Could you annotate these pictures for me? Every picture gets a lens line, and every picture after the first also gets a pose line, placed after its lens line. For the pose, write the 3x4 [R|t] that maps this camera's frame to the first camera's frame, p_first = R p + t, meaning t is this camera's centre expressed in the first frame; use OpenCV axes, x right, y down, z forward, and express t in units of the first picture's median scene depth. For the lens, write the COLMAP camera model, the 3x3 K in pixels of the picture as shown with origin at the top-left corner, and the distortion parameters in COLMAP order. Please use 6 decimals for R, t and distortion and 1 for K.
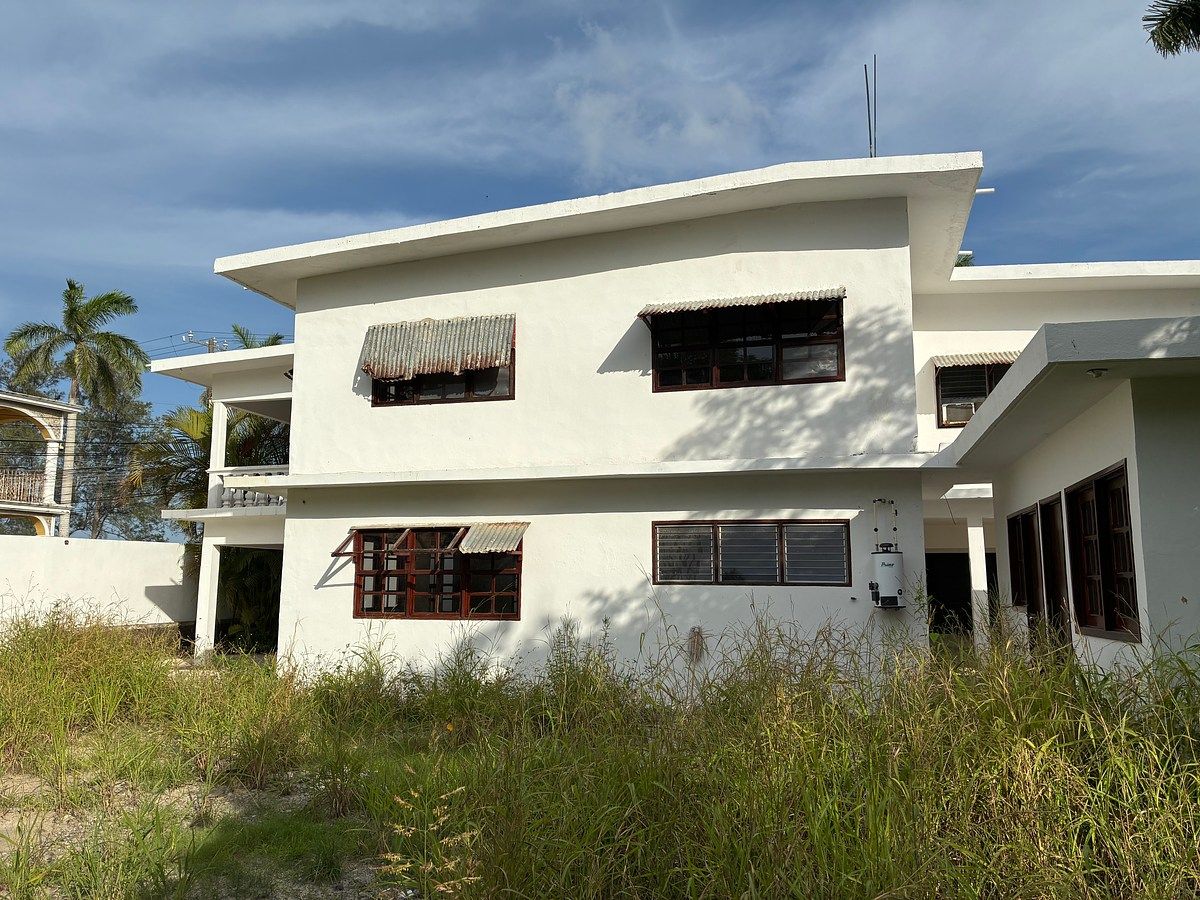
lens RADIAL K [[851.4, 0, 601.2], [0, 851.4, 453.4], [0, 0, 1]] dist [-0.007868, -0.006416]
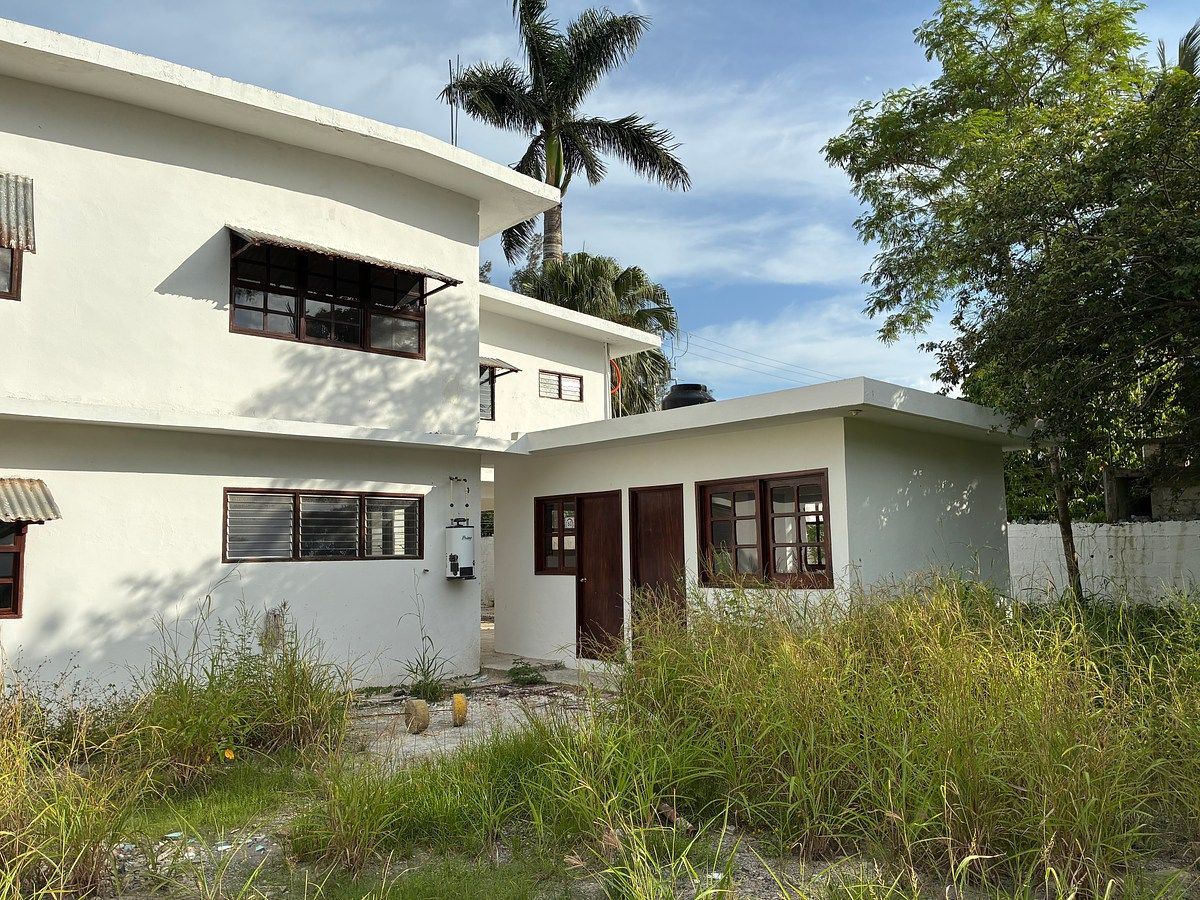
lens RADIAL K [[851.4, 0, 601.3], [0, 851.4, 448.8], [0, 0, 1]] dist [-0.007868, -0.006416]
pose [[0.535260, 0.080893, 0.840805, -0.450702], [-0.101823, 0.994324, -0.030842, 0.030994], [-0.838528, -0.069105, 0.540458, 0.254258]]
